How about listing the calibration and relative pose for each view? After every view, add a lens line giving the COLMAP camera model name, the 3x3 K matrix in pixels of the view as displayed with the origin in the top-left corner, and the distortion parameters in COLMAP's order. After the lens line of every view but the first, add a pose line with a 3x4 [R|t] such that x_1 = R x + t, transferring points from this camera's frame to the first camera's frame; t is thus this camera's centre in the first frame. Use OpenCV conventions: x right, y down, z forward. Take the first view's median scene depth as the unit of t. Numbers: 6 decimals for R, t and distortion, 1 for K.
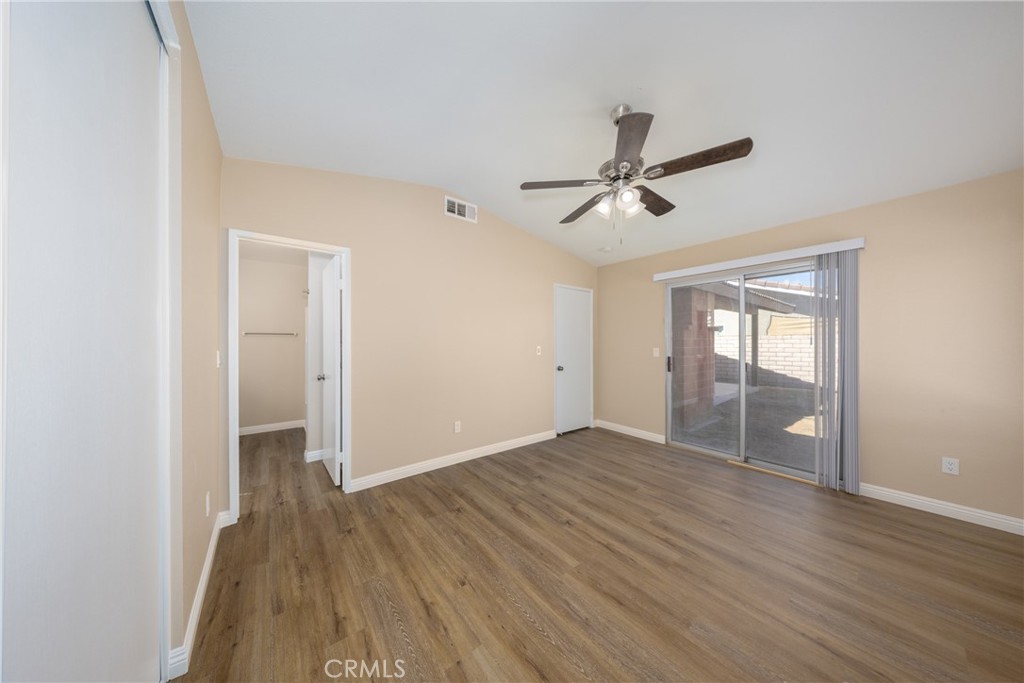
lens RADIAL K [[302.9, 0, 511.6], [0, 302.9, 341.6], [0, 0, 1]] dist [-0.000168, 0.000142]
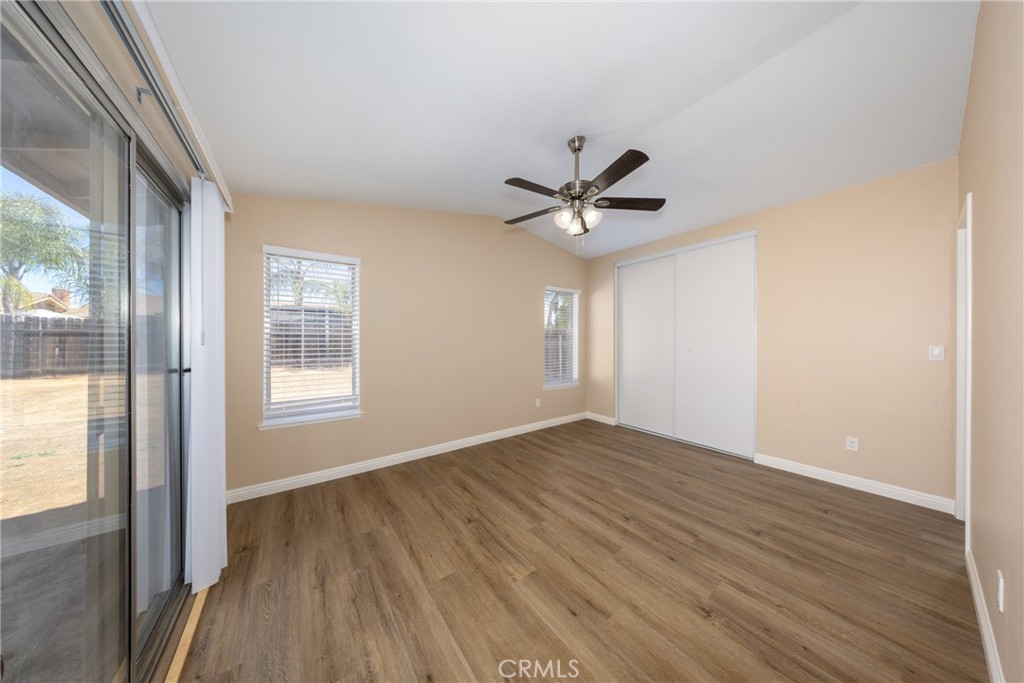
lens RADIAL K [[302.9, 0, 511.2], [0, 302.9, 342.1], [0, 0, 1]] dist [-0.000168, 0.000142]
pose [[-0.998850, 0.002240, 0.047886, 0.508765], [0.002322, 0.999996, 0.001657, -0.000556], [-0.047883, 0.001767, -0.998851, 1.972966]]
